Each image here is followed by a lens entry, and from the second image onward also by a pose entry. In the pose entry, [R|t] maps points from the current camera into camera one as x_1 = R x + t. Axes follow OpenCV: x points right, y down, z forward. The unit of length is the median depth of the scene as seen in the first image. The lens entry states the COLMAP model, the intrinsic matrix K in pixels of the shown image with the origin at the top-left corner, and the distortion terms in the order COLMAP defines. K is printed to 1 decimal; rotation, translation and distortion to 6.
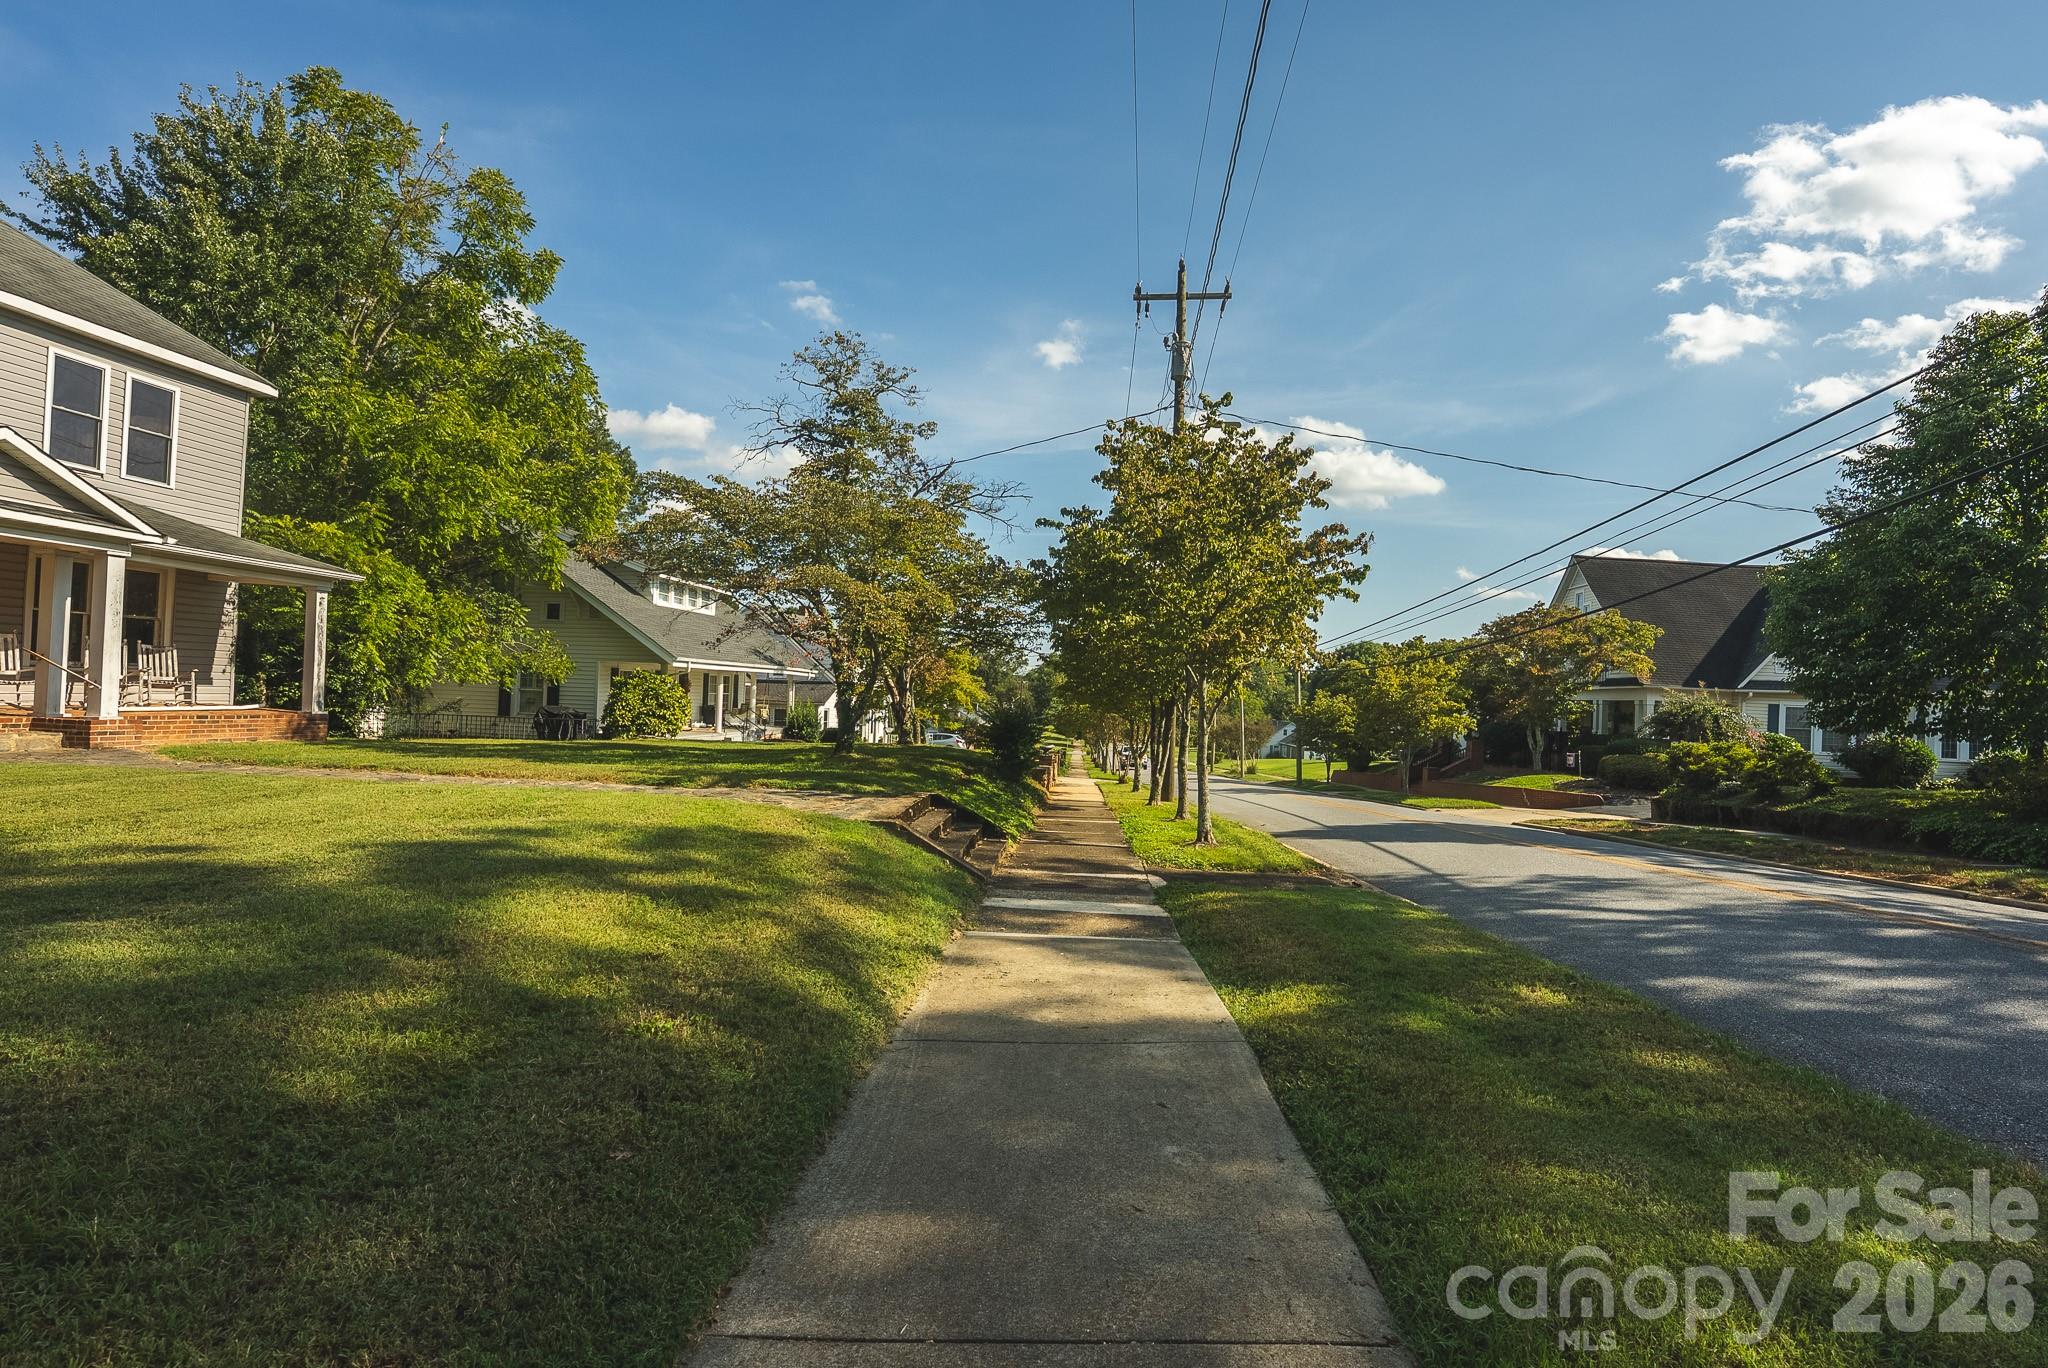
lens RADIAL K [[910.3, 0, 1075.3], [0, 910.3, 683.9], [0, 0, 1]] dist [-0.017545, -0.000577]
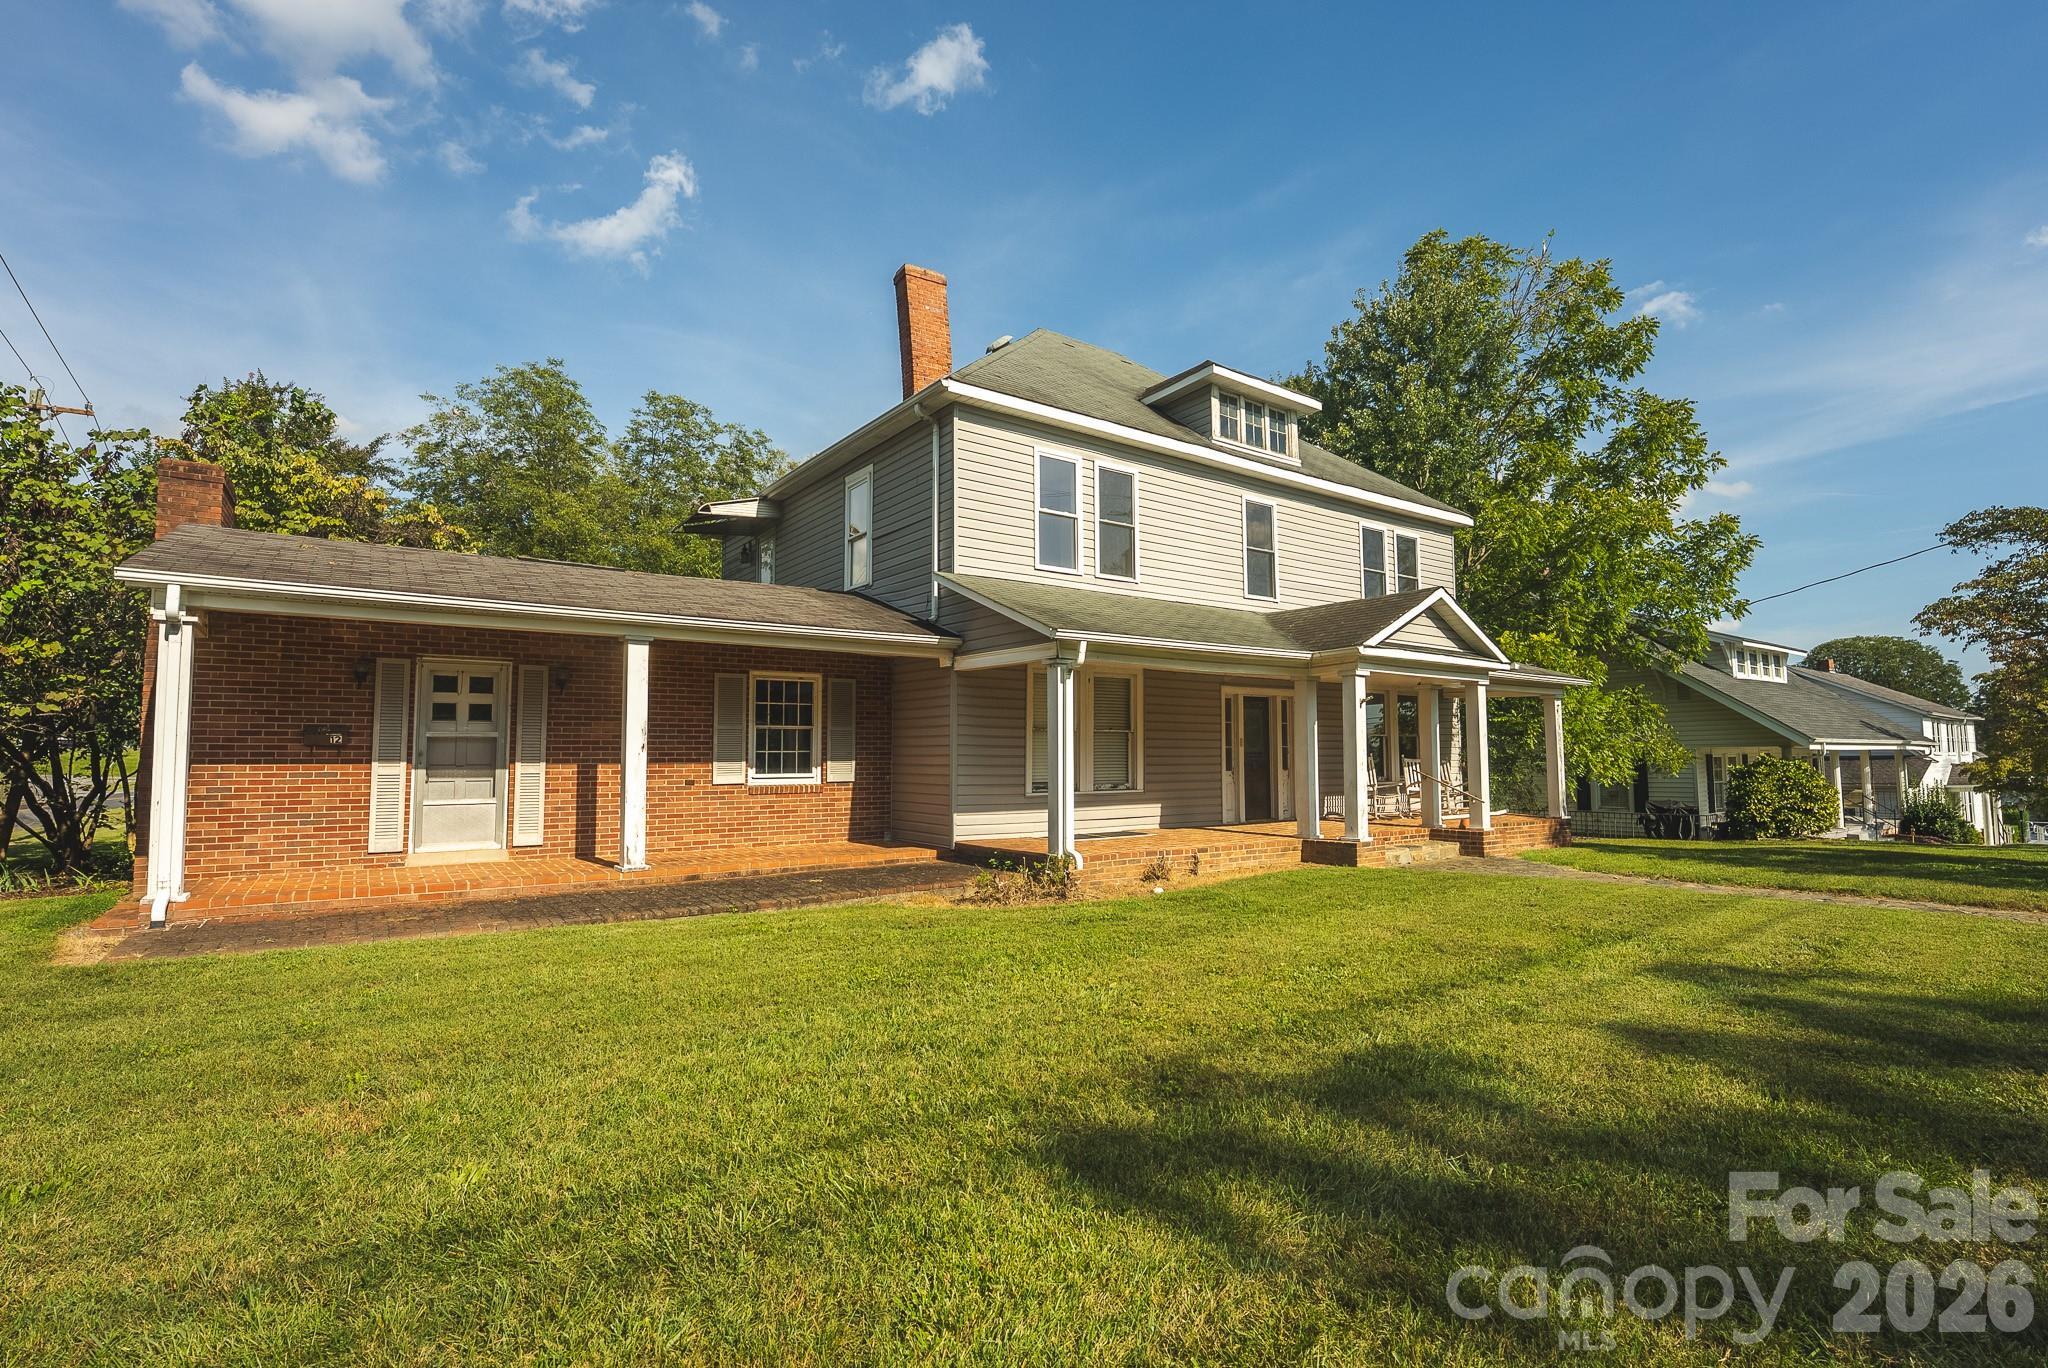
lens RADIAL K [[965.2, 0, 1058.1], [0, 965.2, 688.5], [0, 0, 1]] dist [-0.015024, -0.000901]
pose [[0.639748, -0.095253, -0.762659, -0.337620], [0.038110, 0.995001, -0.092304, -0.032448], [0.767639, 0.029987, 0.640180, -0.138210]]
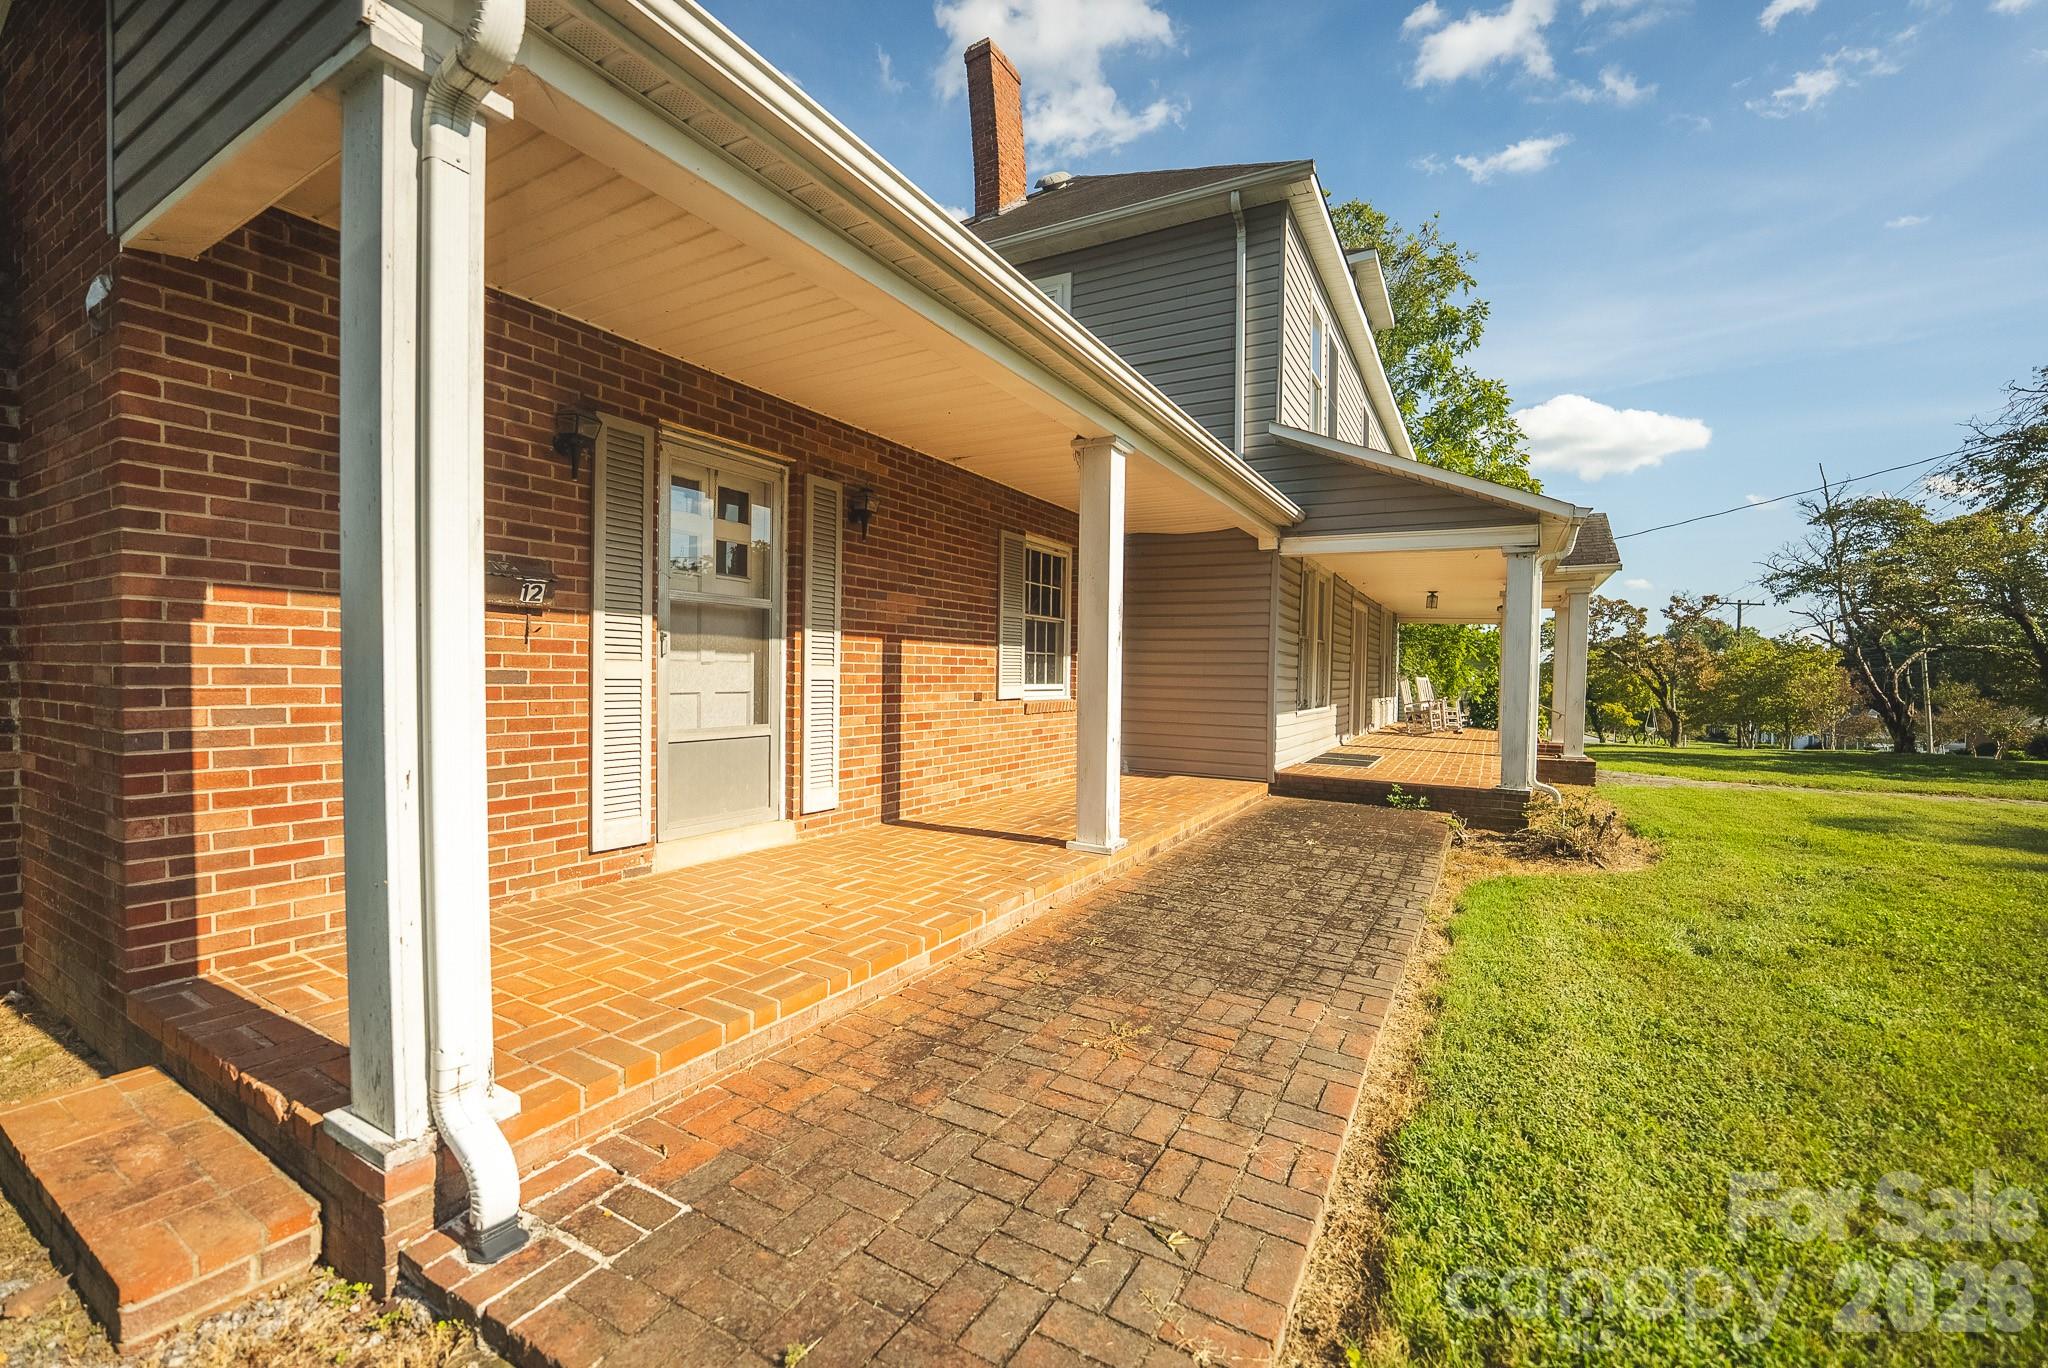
lens RADIAL K [[838.6, 0, 1040.5], [0, 838.6, 687.9], [0, 0, 1]] dist [-0.028247, 0.002790]
pose [[0.898186, -0.017021, -0.439285, -0.864446], [0.024491, 0.999636, 0.011343, -0.047381], [0.438932, -0.020946, 0.898276, -0.235667]]
